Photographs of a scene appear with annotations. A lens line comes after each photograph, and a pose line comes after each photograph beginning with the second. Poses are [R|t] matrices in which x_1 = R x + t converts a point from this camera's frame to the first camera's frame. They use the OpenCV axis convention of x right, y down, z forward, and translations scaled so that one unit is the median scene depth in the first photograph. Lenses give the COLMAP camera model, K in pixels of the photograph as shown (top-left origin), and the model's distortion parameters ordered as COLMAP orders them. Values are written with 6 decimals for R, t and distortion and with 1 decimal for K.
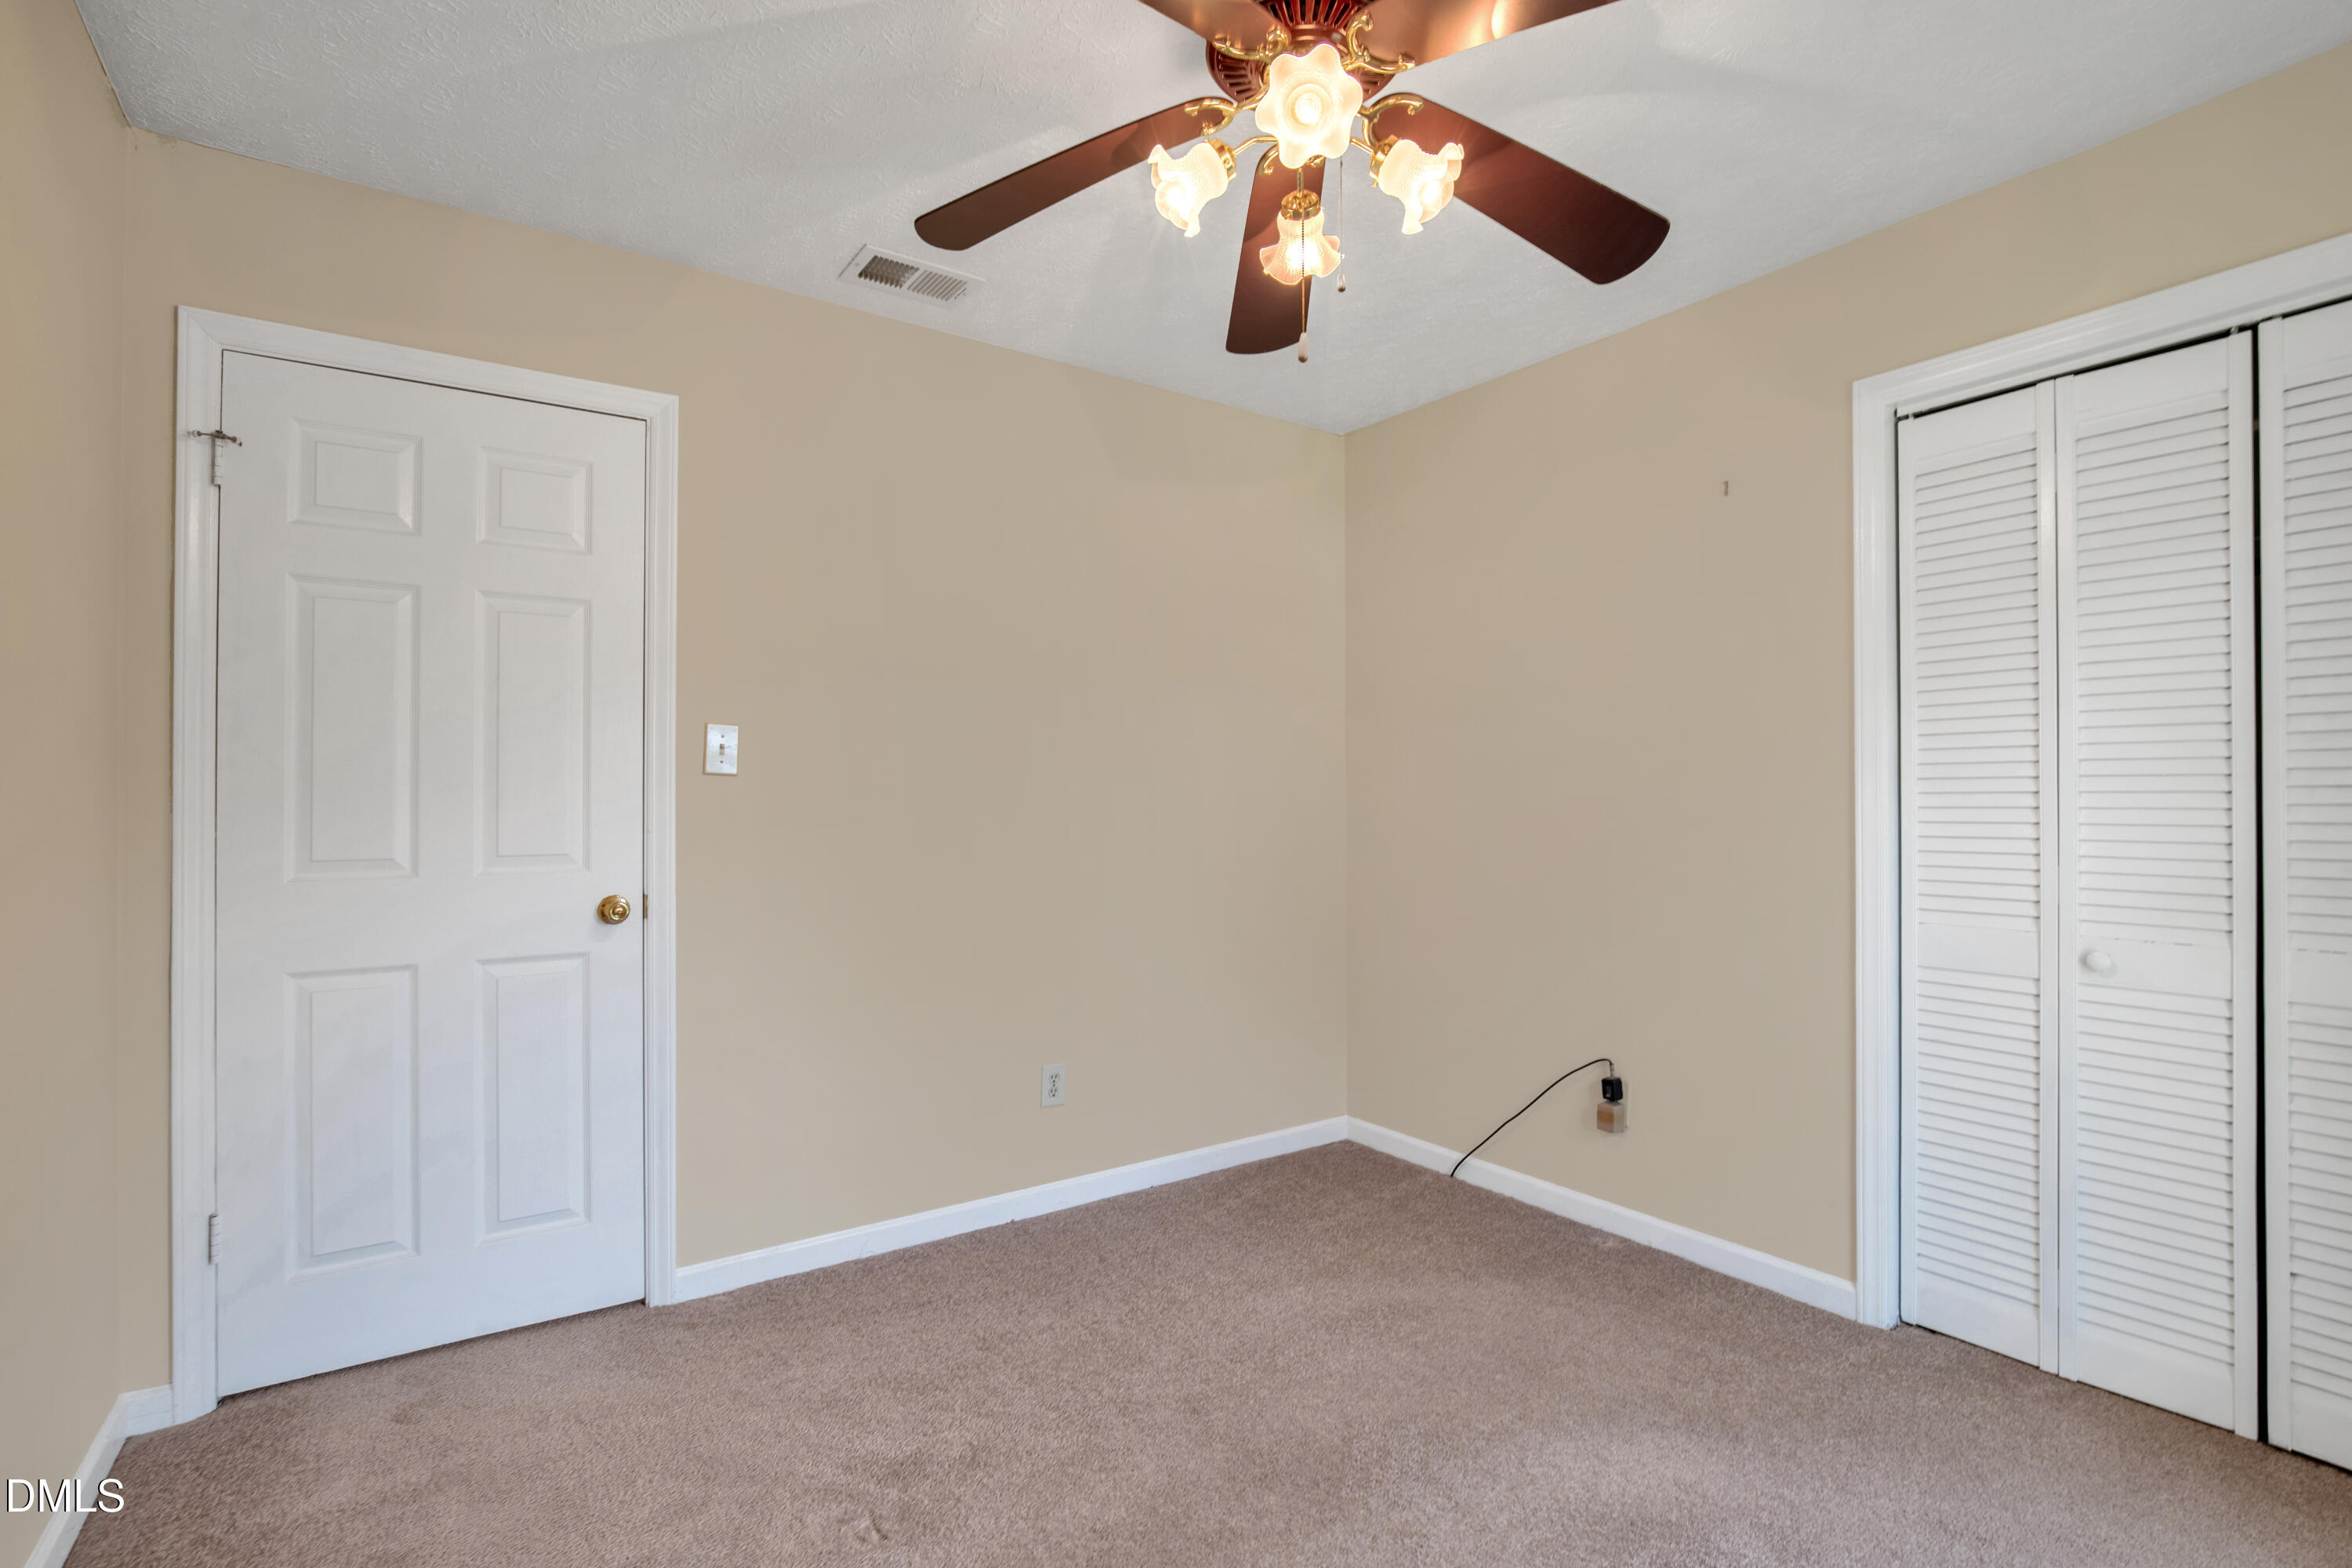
lens RADIAL K [[1103.8, 0, 1196.8], [0, 1103.8, 795.6], [0, 0, 1]] dist [-0.023014, 0.000147]
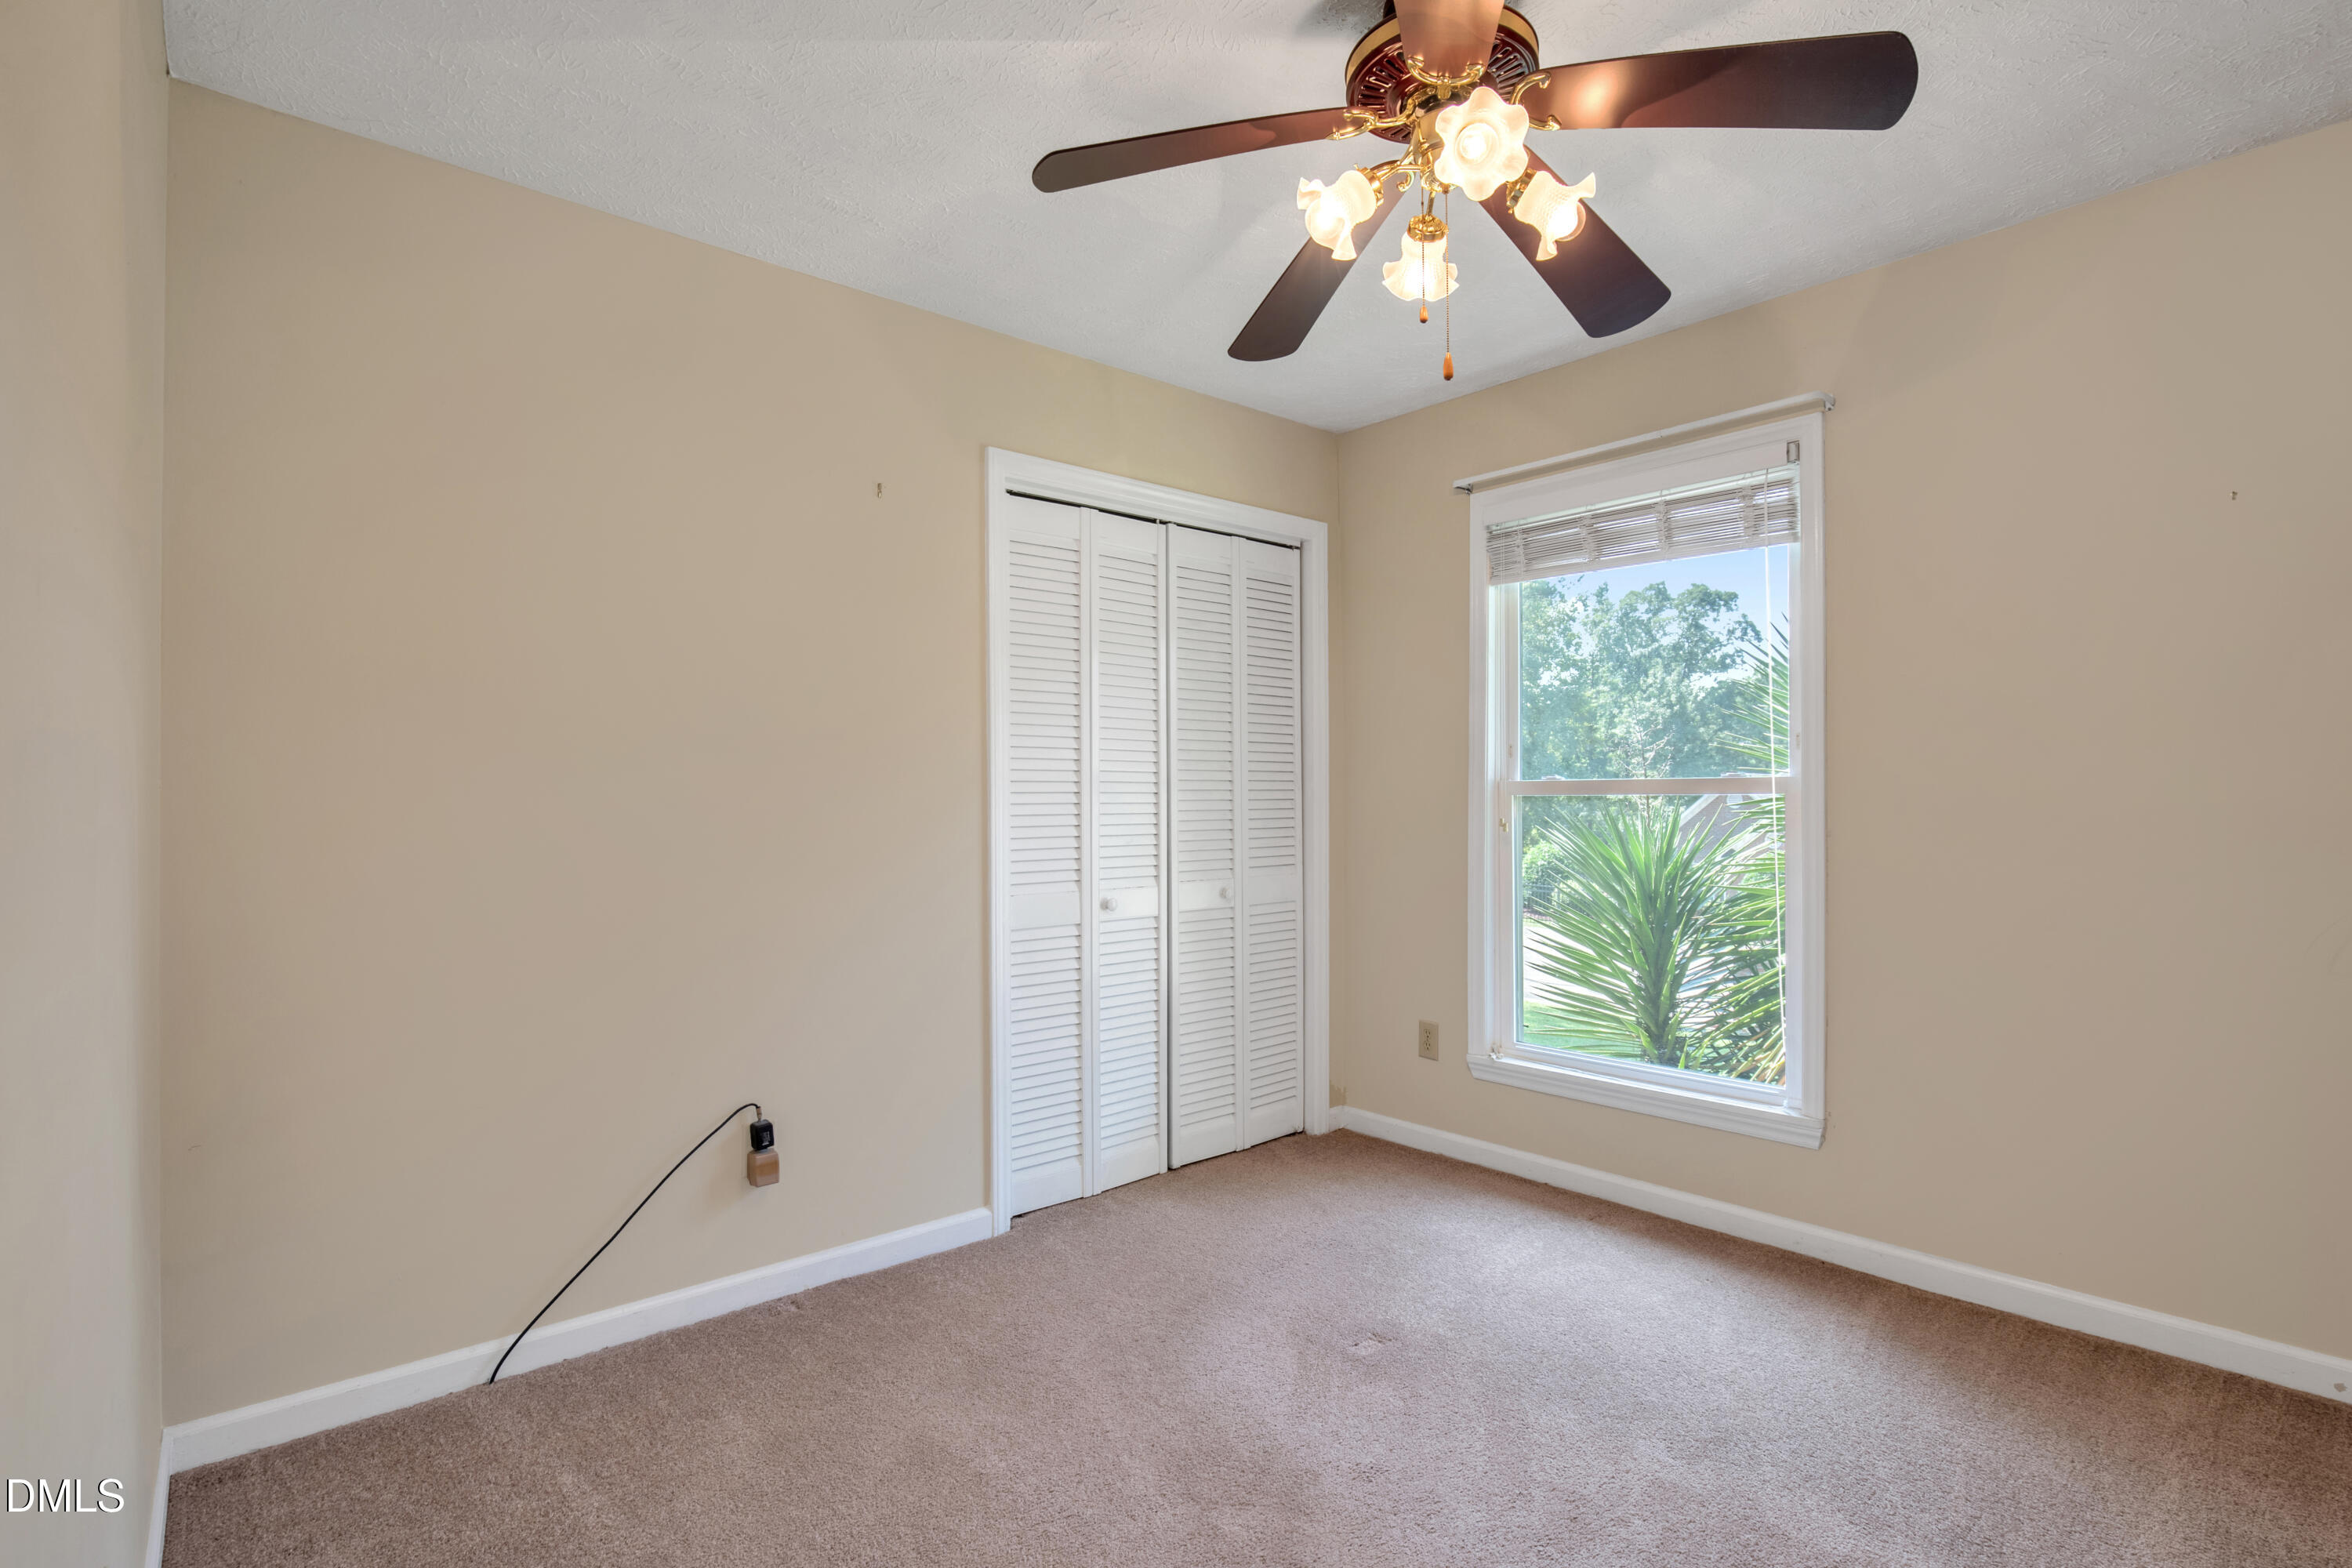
lens RADIAL K [[1103.8, 0, 1196.8], [0, 1103.8, 795.6], [0, 0, 1]] dist [-0.023014, 0.000147]
pose [[-0.100093, 0.006410, 0.994957, -0.649718], [0.000481, 0.999979, -0.006394, 0.009521], [-0.994978, -0.000161, -0.100094, 0.950470]]
